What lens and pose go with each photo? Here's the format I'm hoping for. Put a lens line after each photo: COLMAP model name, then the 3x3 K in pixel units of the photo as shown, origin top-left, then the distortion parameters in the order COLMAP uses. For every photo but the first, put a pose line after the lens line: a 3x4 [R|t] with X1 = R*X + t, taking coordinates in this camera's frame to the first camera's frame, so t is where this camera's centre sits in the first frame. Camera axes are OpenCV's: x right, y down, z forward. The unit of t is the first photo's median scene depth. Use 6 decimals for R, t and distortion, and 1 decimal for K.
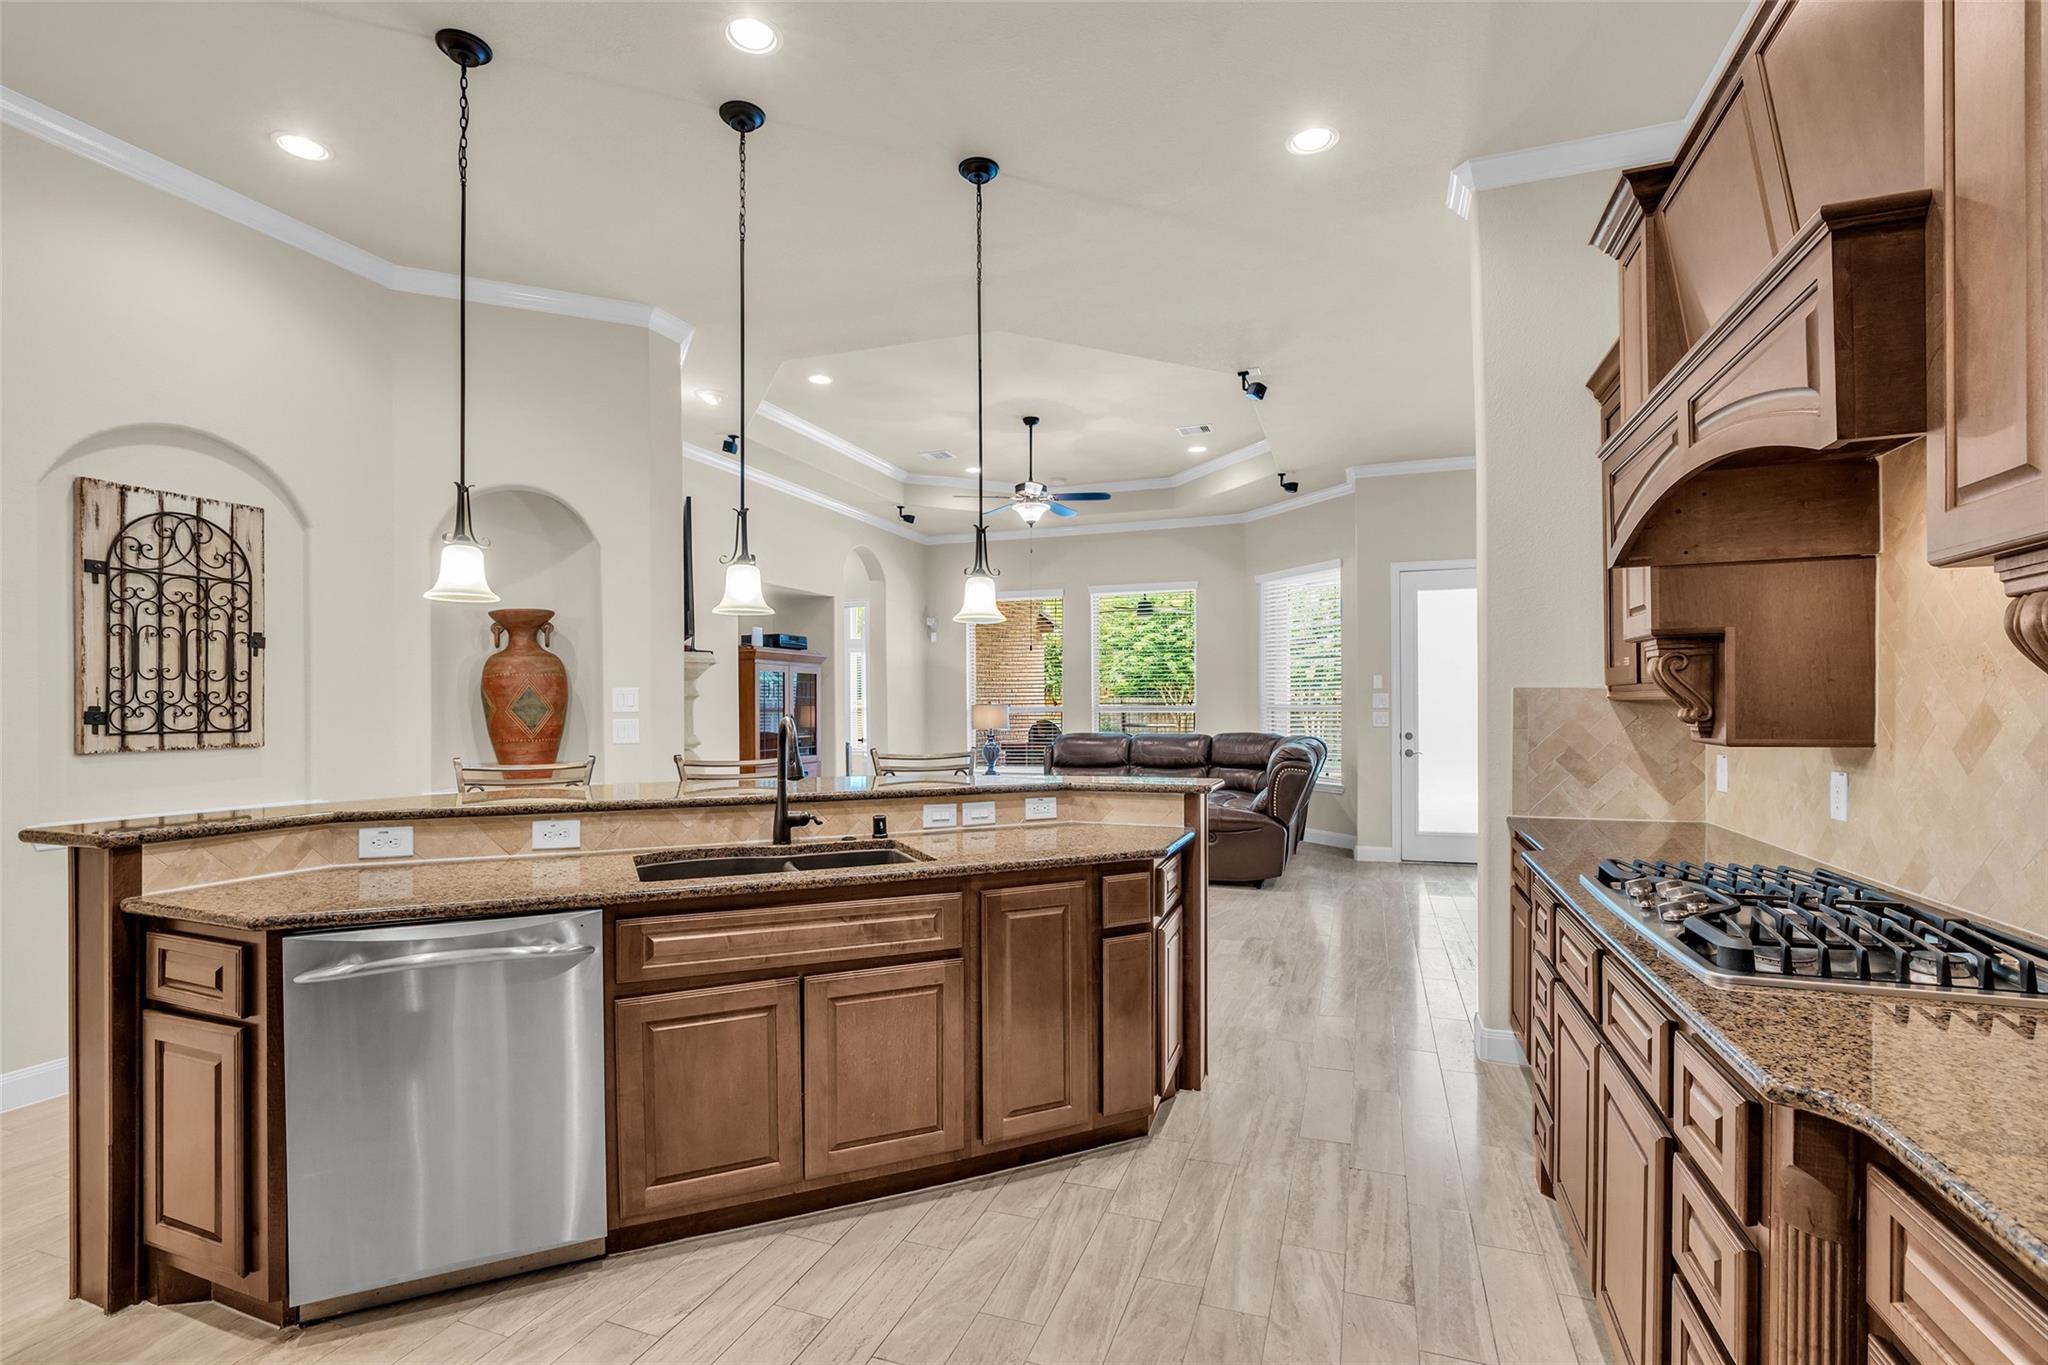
lens RADIAL K [[937.6, 0, 1020.9], [0, 937.6, 710.0], [0, 0, 1]] dist [-0.018200, 0.004012]
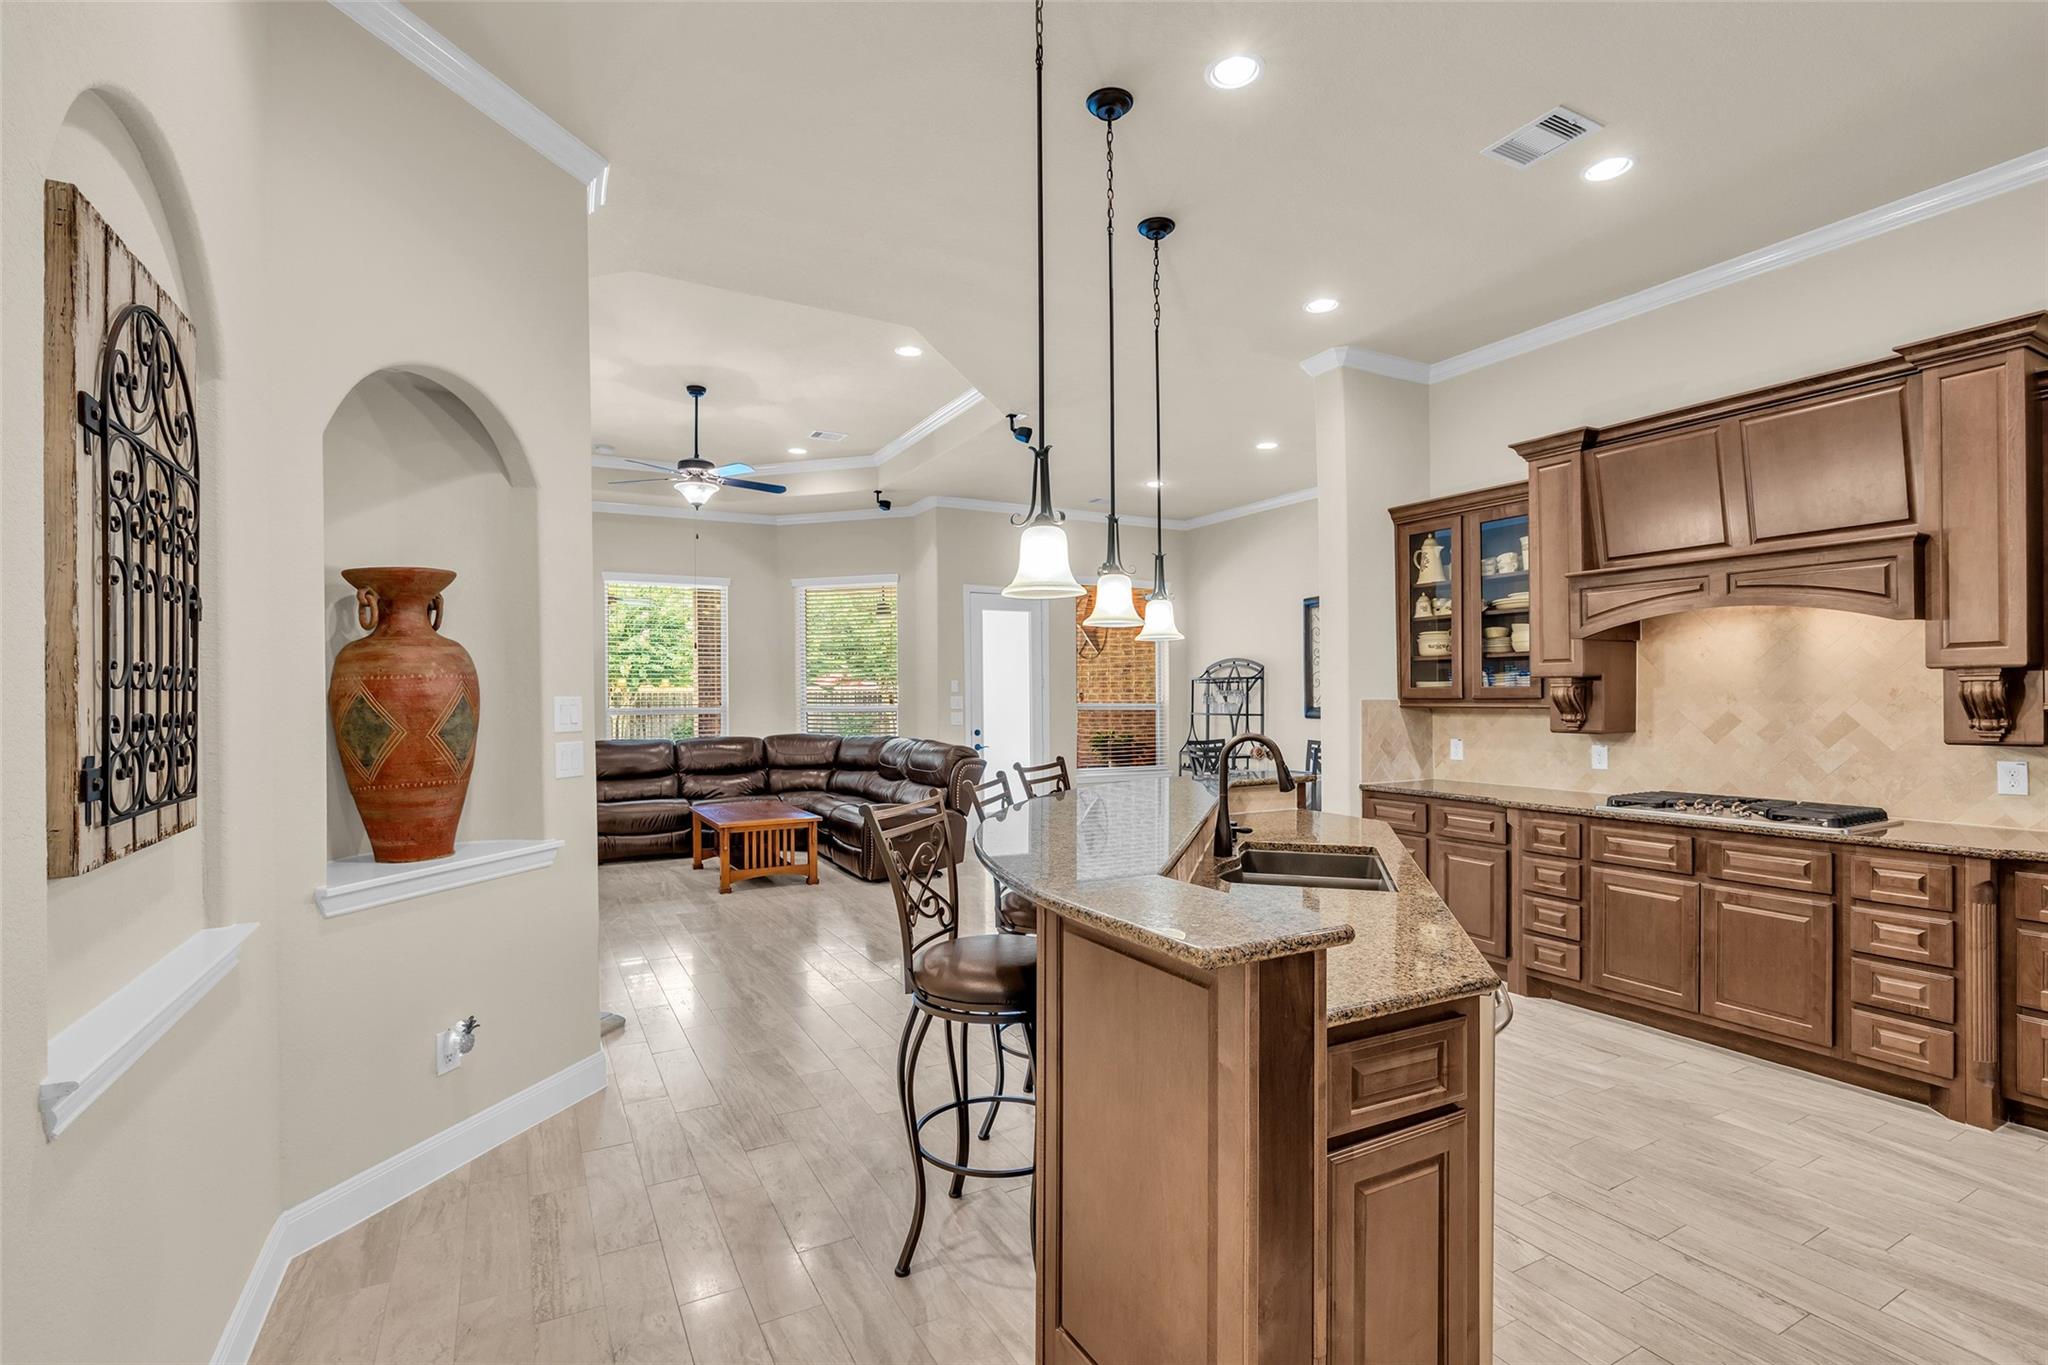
lens RADIAL K [[937.6, 0, 1024.2], [0, 937.6, 693.0], [0, 0, 1]] dist [-0.018200, 0.004012]
pose [[0.657748, 0.002548, 0.753234, -0.913644], [0.006946, 0.999931, -0.009448, -0.022333], [-0.753206, 0.011446, 0.657685, 0.378890]]
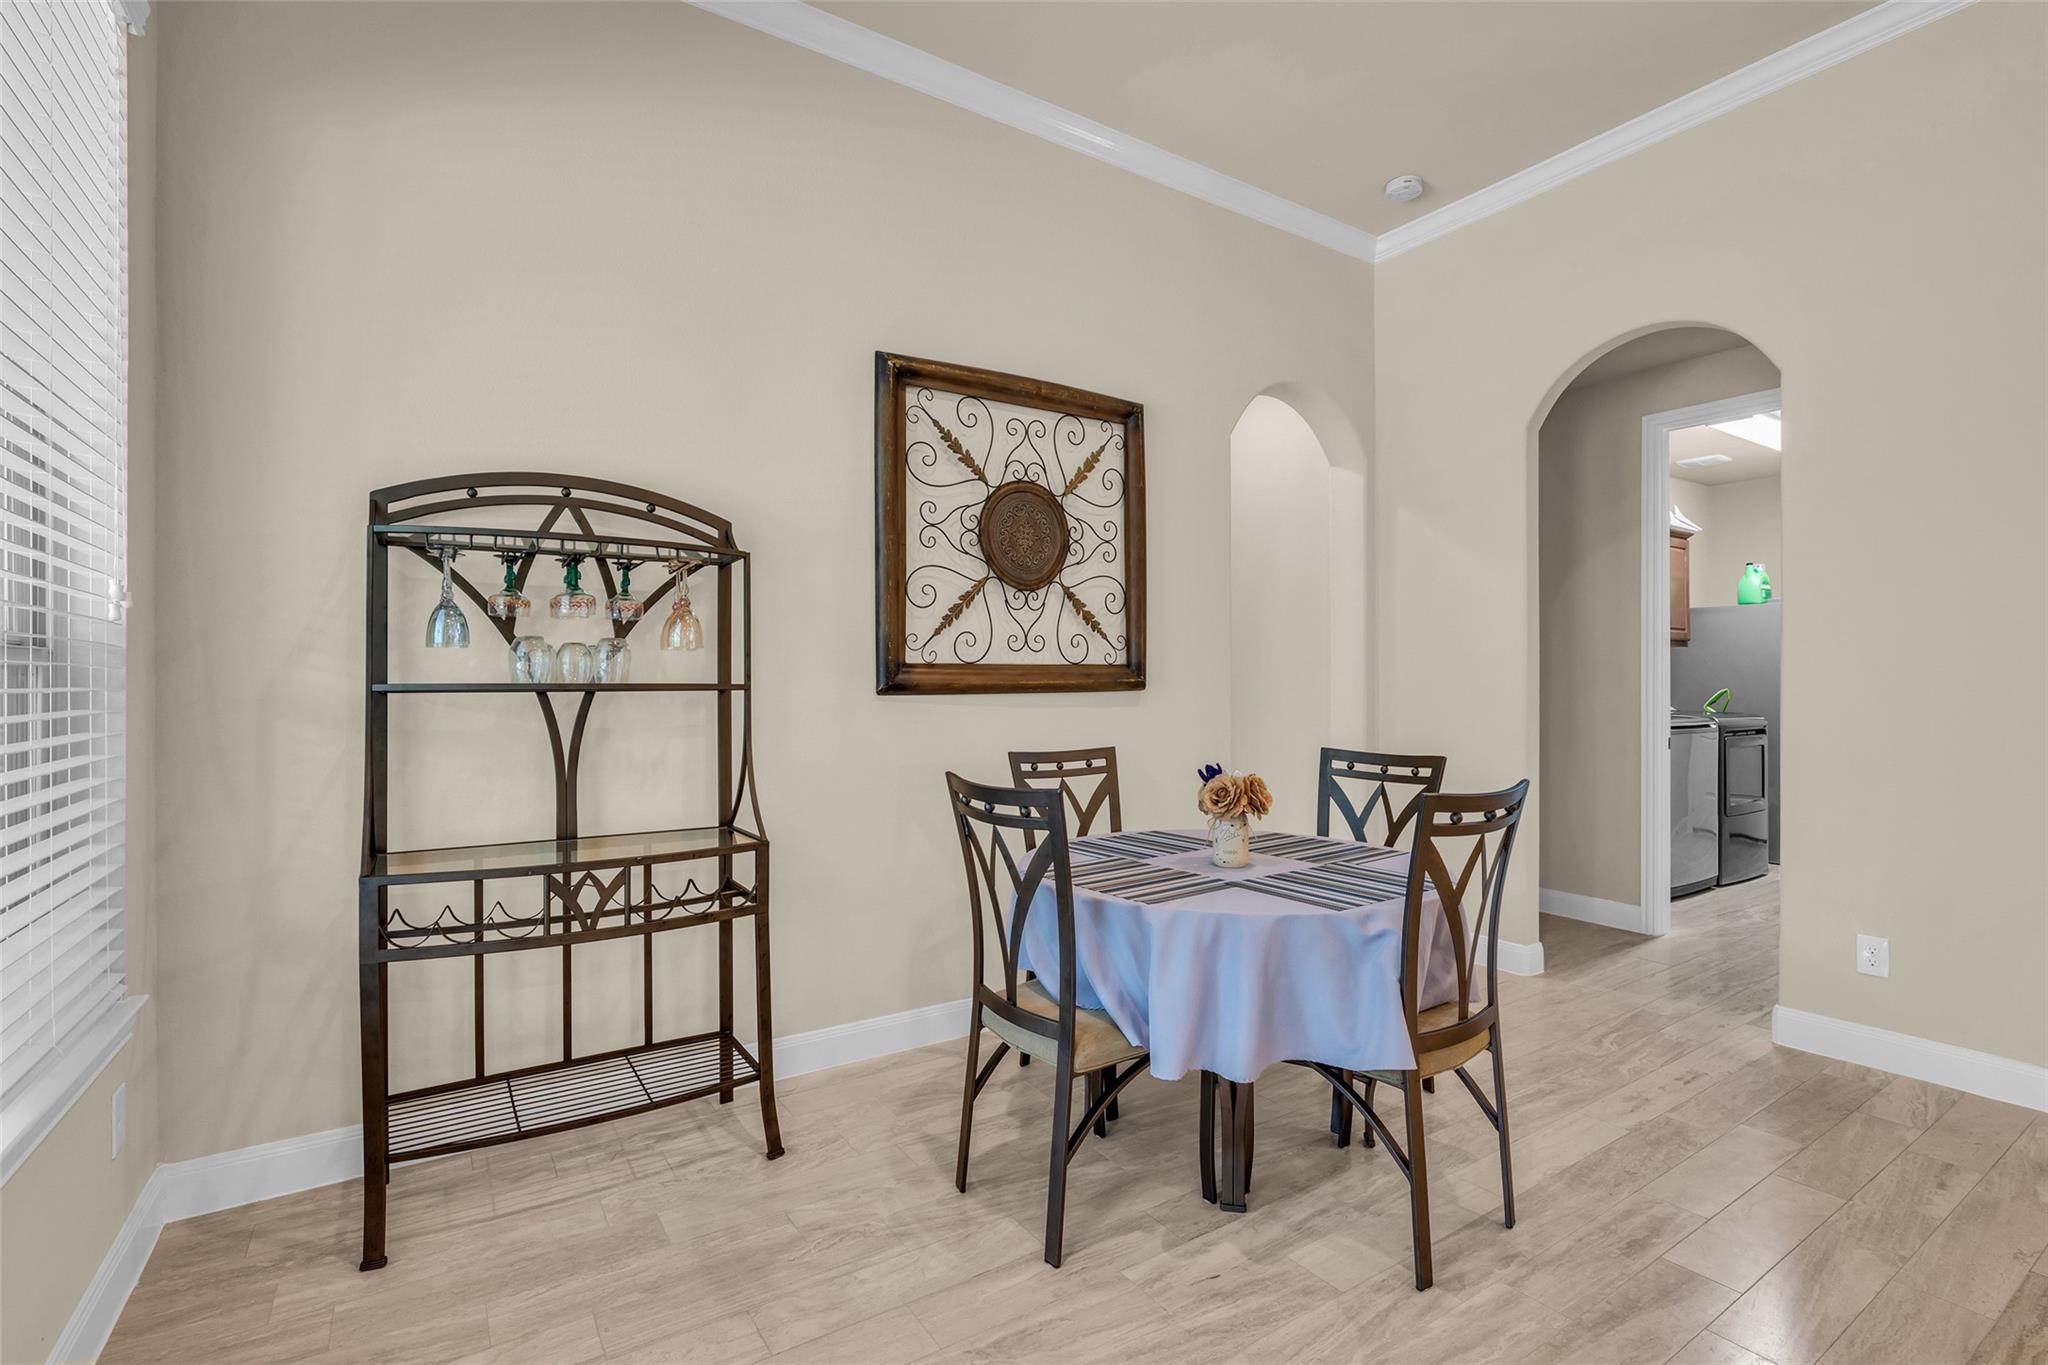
lens RADIAL K [[937.6, 0, 1034.3], [0, 937.6, 679.5], [0, 0, 1]] dist [-0.018200, 0.004012]
pose [[-0.806319, 0.007322, 0.591436, 0.761309], [0.008287, 0.999965, -0.001082, 0.013568], [-0.591423, 0.004029, -0.806352, 2.002443]]
